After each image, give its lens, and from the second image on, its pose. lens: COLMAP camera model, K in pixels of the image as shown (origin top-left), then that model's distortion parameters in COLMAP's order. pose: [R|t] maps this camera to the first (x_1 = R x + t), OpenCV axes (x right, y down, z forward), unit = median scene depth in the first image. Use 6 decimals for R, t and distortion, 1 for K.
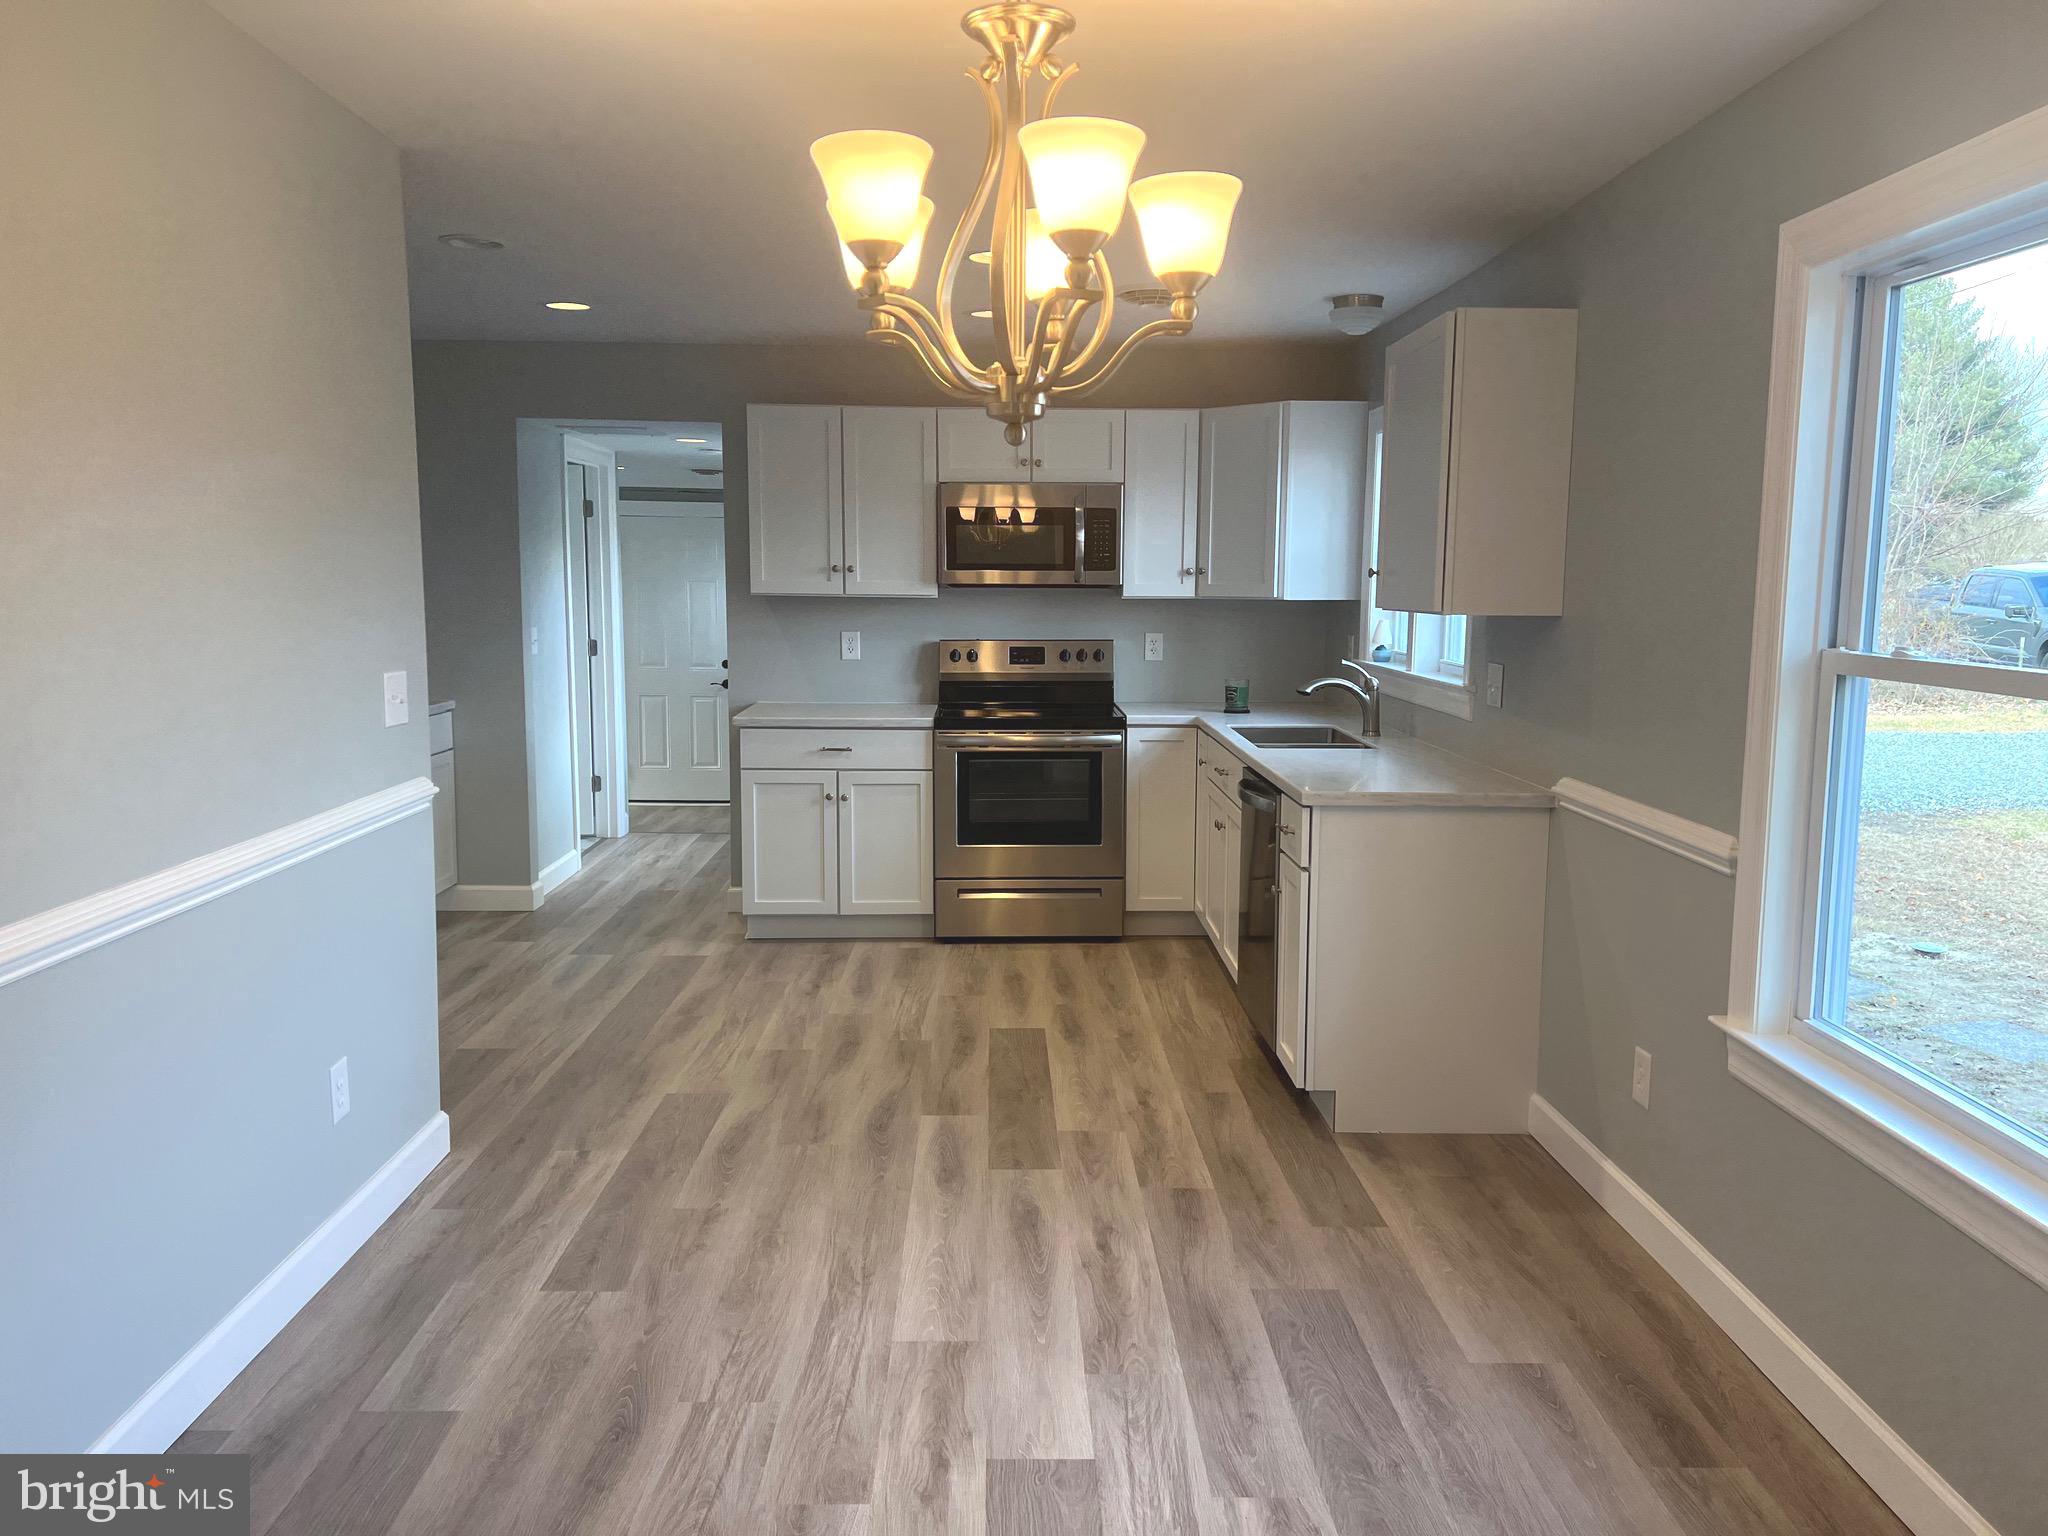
lens RADIAL K [[1536.9, 0, 1041.1], [0, 1536.9, 769.1], [0, 0, 1]] dist [0.062681, -0.066807]
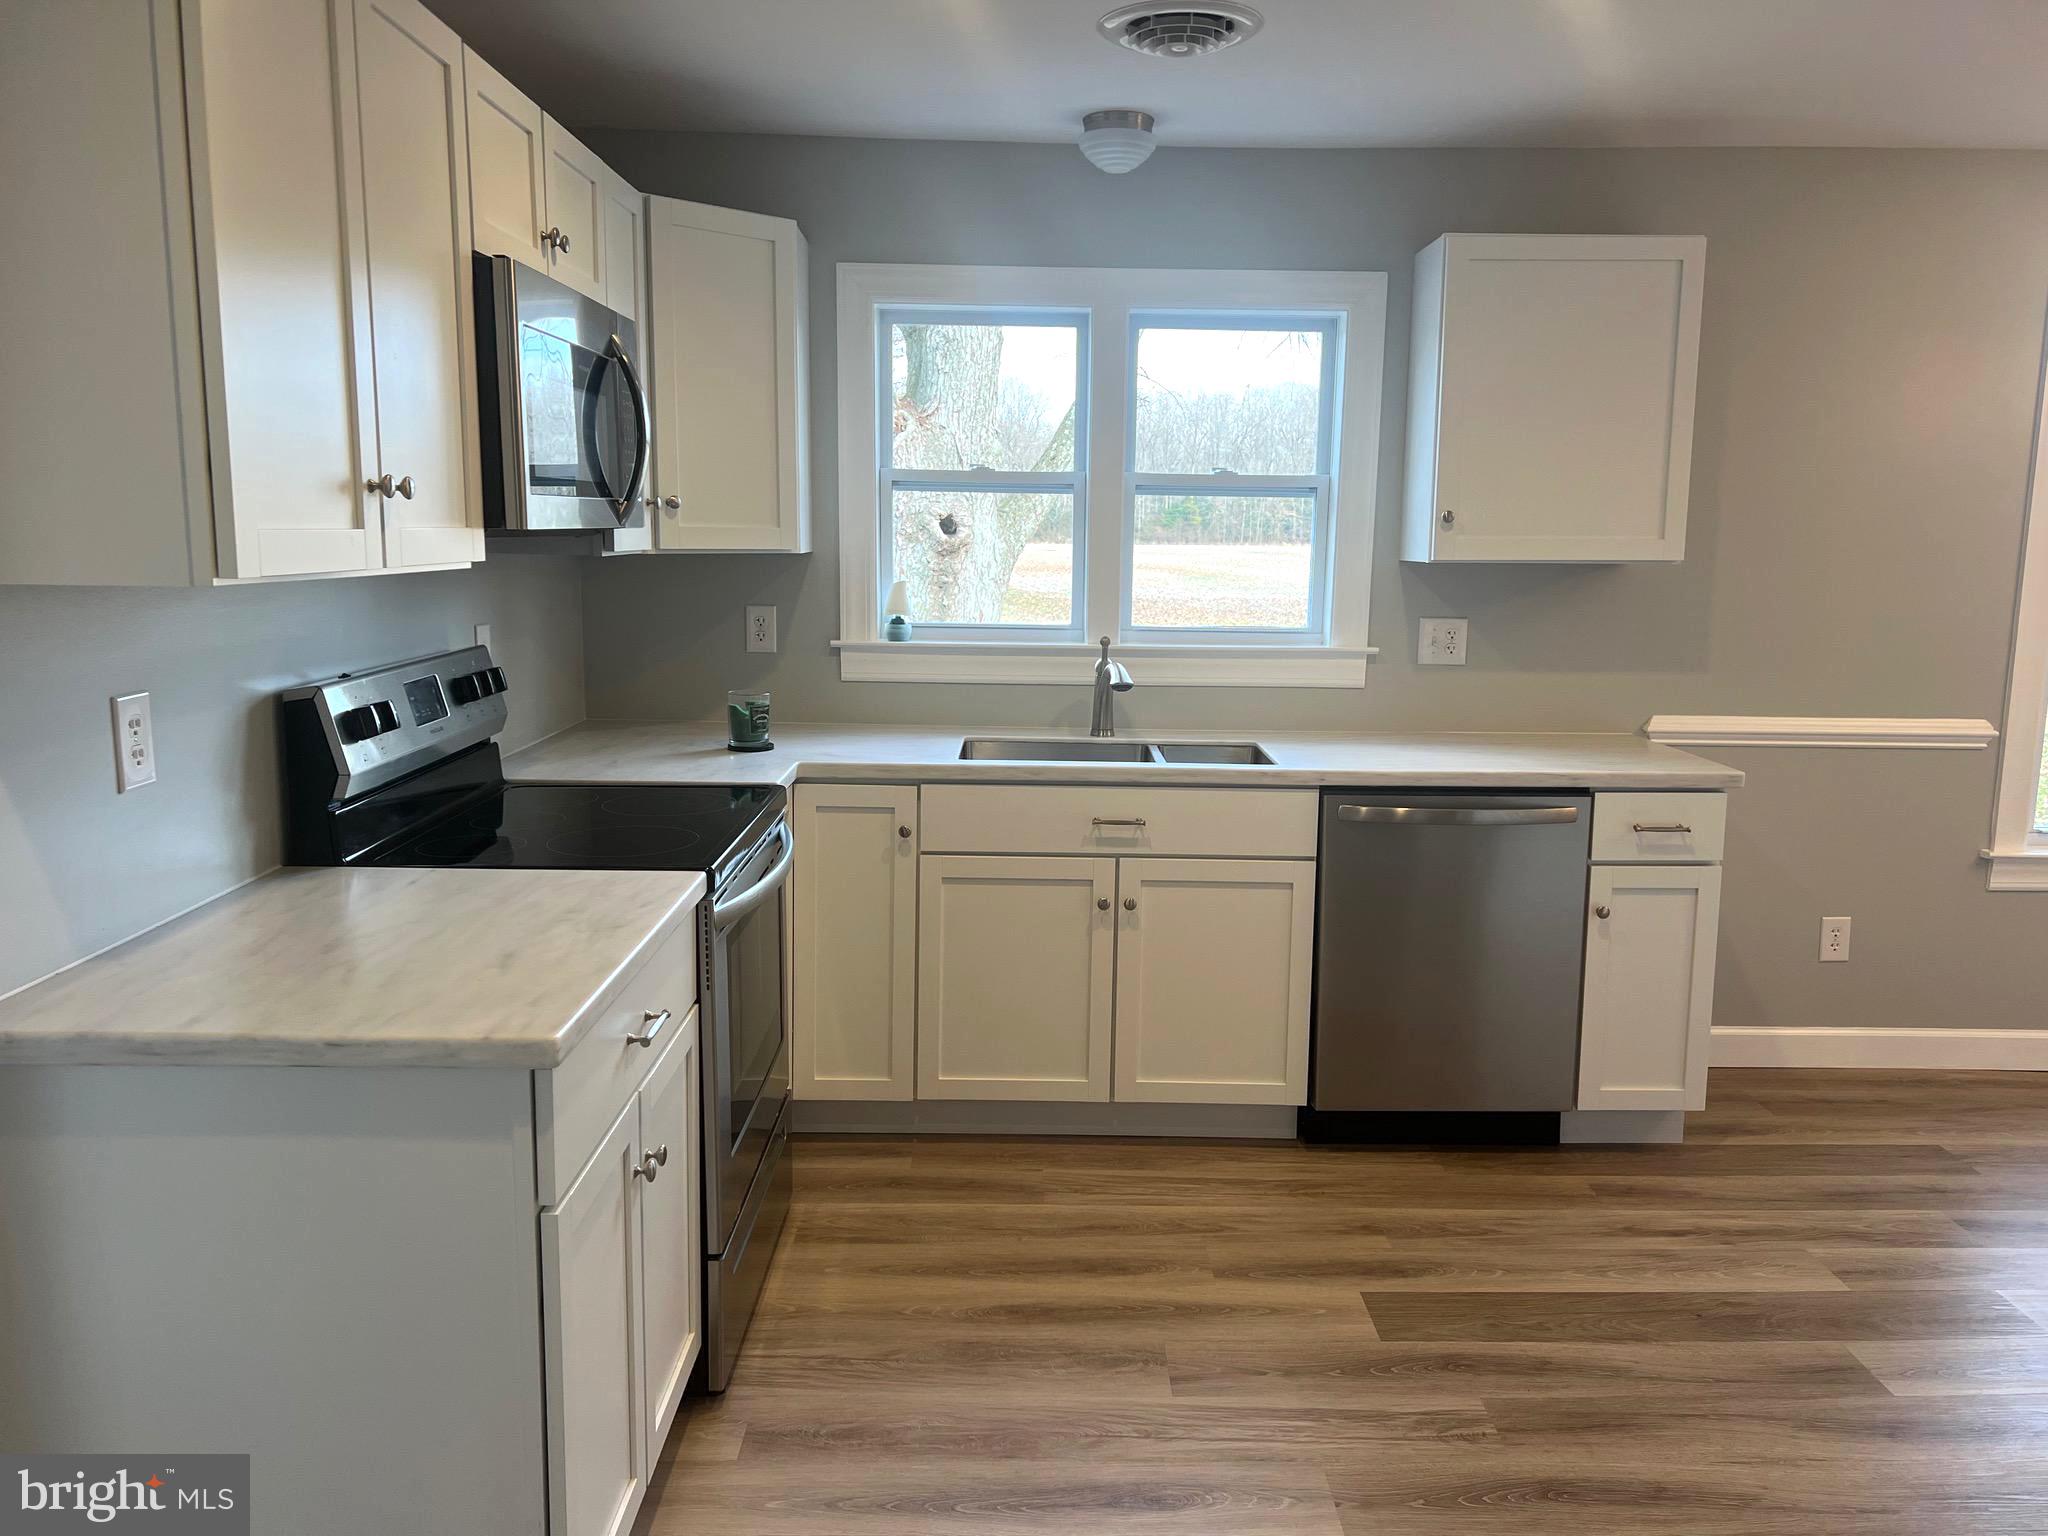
lens RADIAL K [[1536.9, 0, 1037.4], [0, 1536.9, 768.3], [0, 0, 1]] dist [0.062681, -0.066807]
pose [[0.007868, -0.159095, 0.987232, -0.575397], [0.112022, 0.981188, 0.157228, -0.140123], [-0.993675, 0.109355, 0.025542, 1.133134]]
